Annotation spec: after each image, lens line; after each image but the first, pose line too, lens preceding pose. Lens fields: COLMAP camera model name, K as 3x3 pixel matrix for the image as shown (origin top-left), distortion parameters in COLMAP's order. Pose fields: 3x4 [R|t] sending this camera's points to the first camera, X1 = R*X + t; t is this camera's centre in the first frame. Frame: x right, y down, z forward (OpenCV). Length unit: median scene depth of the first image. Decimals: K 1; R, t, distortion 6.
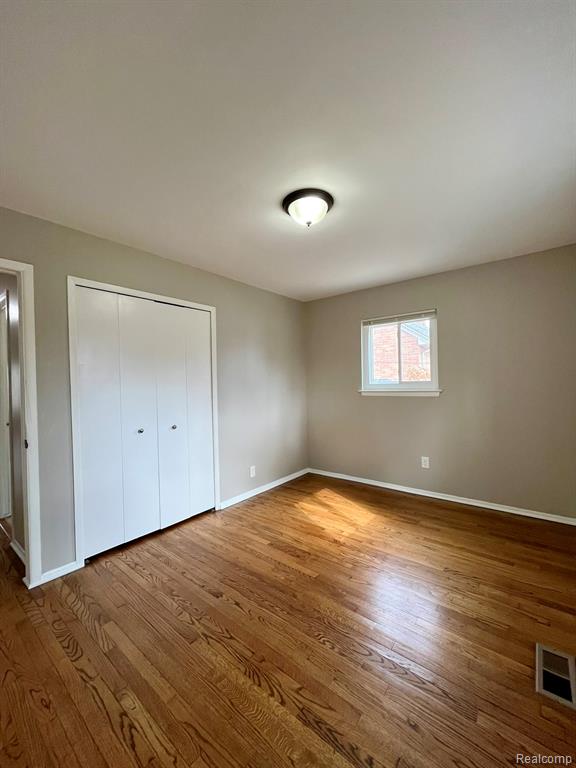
lens RADIAL K [[309.5, 0, 286.3], [0, 309.5, 386.2], [0, 0, 1]] dist [-0.000699, -0.000508]
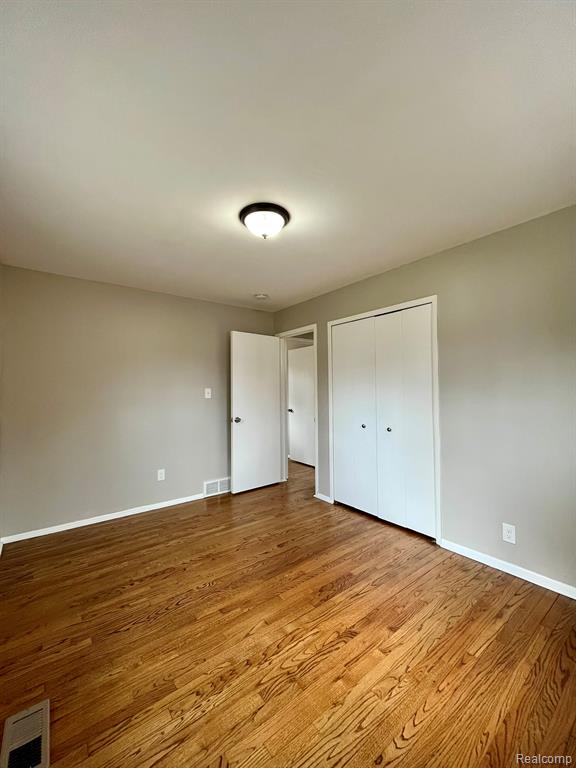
lens RADIAL K [[309.5, 0, 289.2], [0, 309.5, 379.1], [0, 0, 1]] dist [-0.000699, -0.000508]
pose [[-0.224072, -0.016241, -0.974437, 0.827613], [-0.003810, 0.999868, -0.015789, -0.021308], [0.974565, 0.000175, -0.224104, 1.013128]]
